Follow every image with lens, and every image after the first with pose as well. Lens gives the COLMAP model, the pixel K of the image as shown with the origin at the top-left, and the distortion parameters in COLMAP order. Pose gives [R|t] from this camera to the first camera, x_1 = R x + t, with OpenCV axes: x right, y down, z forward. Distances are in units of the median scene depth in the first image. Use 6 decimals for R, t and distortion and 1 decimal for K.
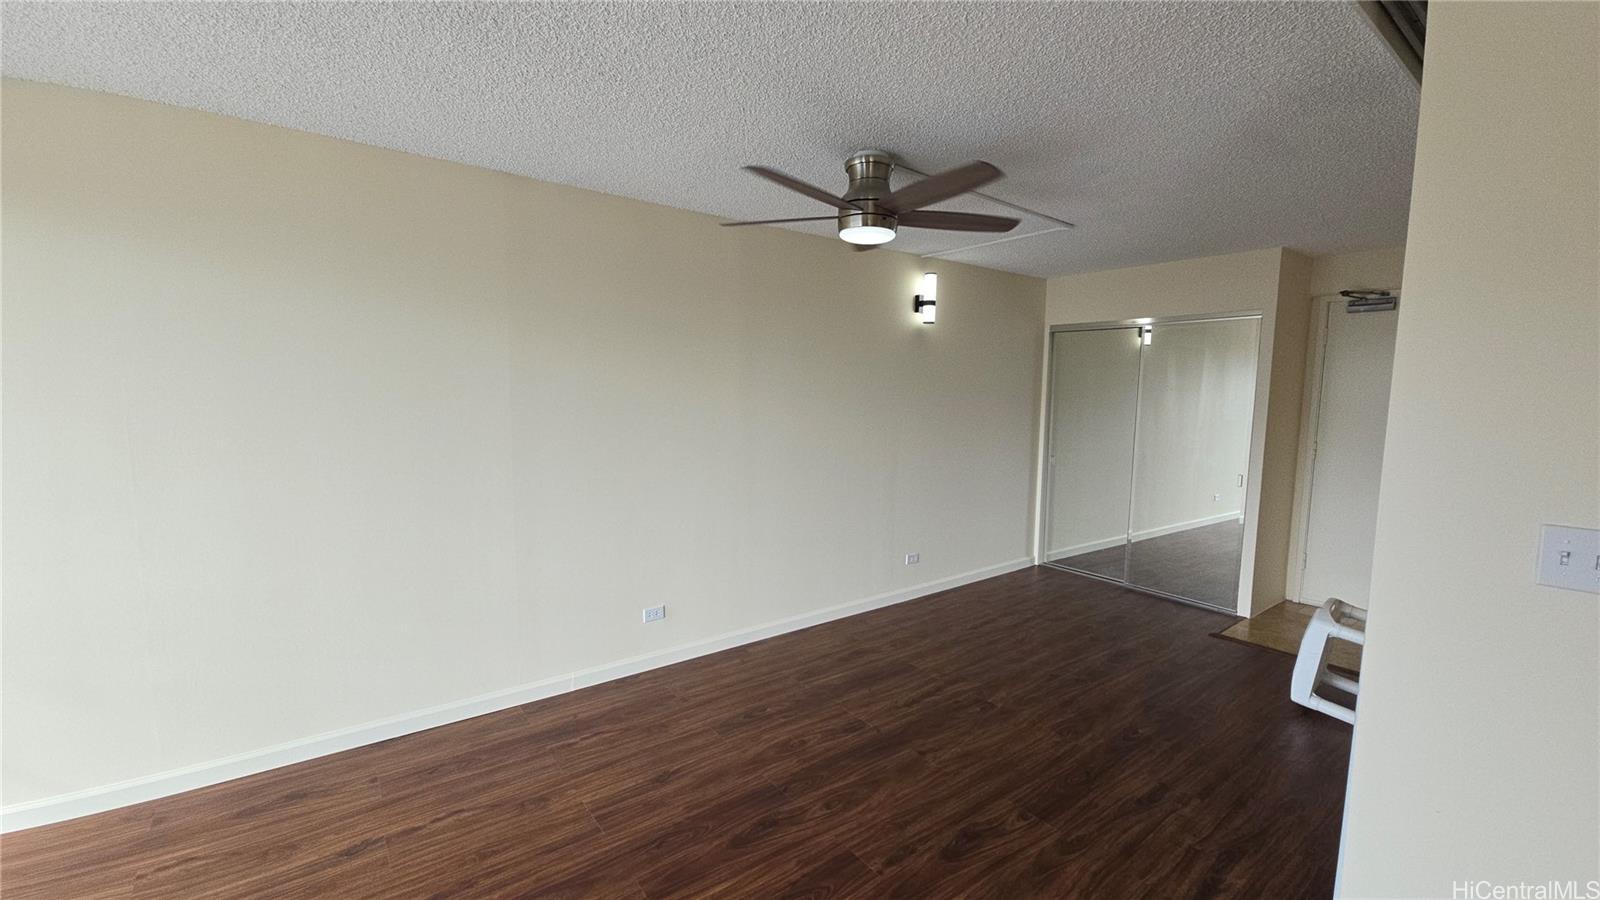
lens RADIAL K [[649.0, 0, 802.2], [0, 649.0, 454.2], [0, 0, 1]] dist [0.001531, 0.000138]
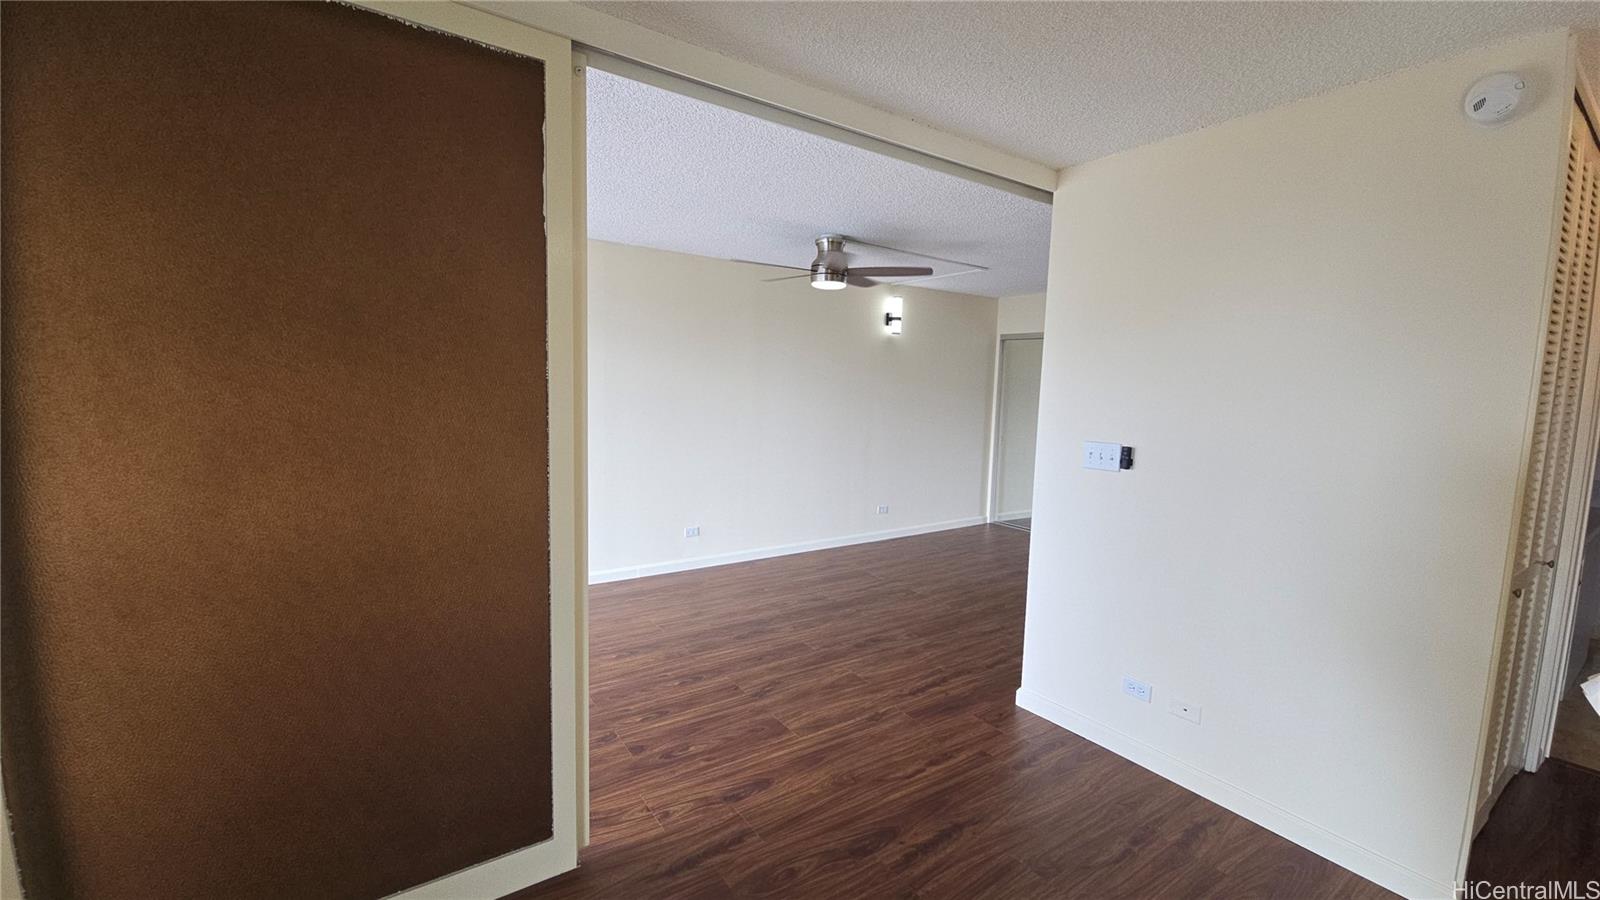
lens RADIAL K [[649.0, 0, 802.2], [0, 649.0, 454.2], [0, 0, 1]] dist [0.001531, 0.000138]
pose [[0.998685, 0.019349, -0.047477, 0.100084], [-0.018995, 0.999788, 0.007905, 0.060137], [0.047620, -0.006992, 0.998841, -0.518072]]
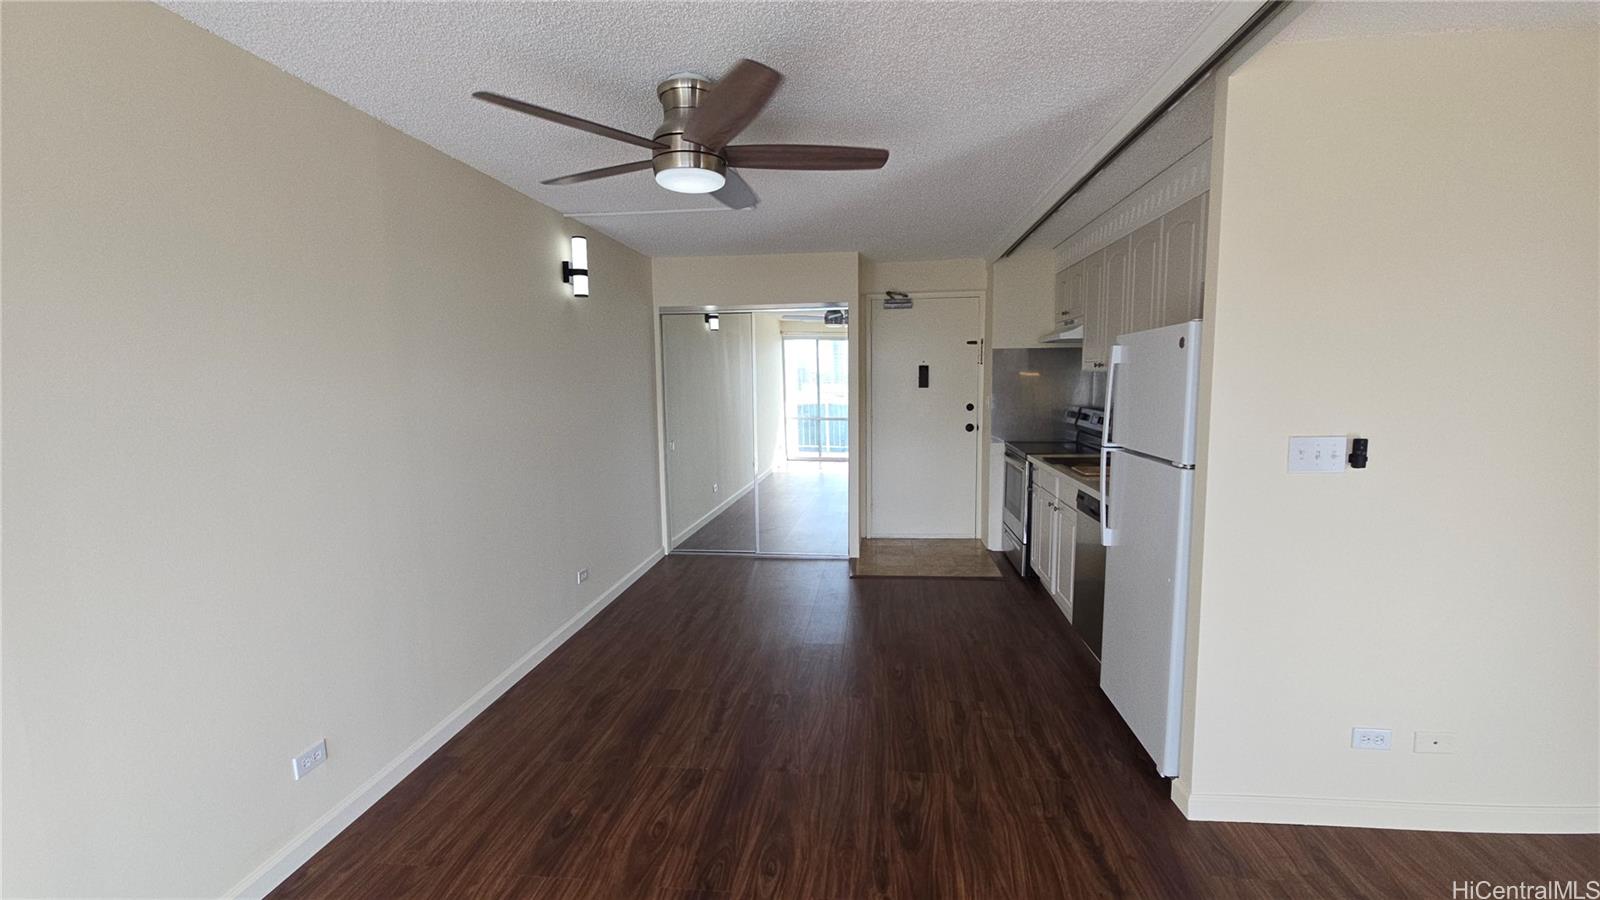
lens RADIAL K [[674.5, 0, 803.8], [0, 674.5, 457.1], [0, 0, 1]] dist [-0.000785, -0.000053]
pose [[0.688673, -0.108079, 0.716971, -0.374054], [0.096476, 0.993695, 0.057125, -0.022732], [-0.718625, 0.029830, 0.694758, 0.271285]]
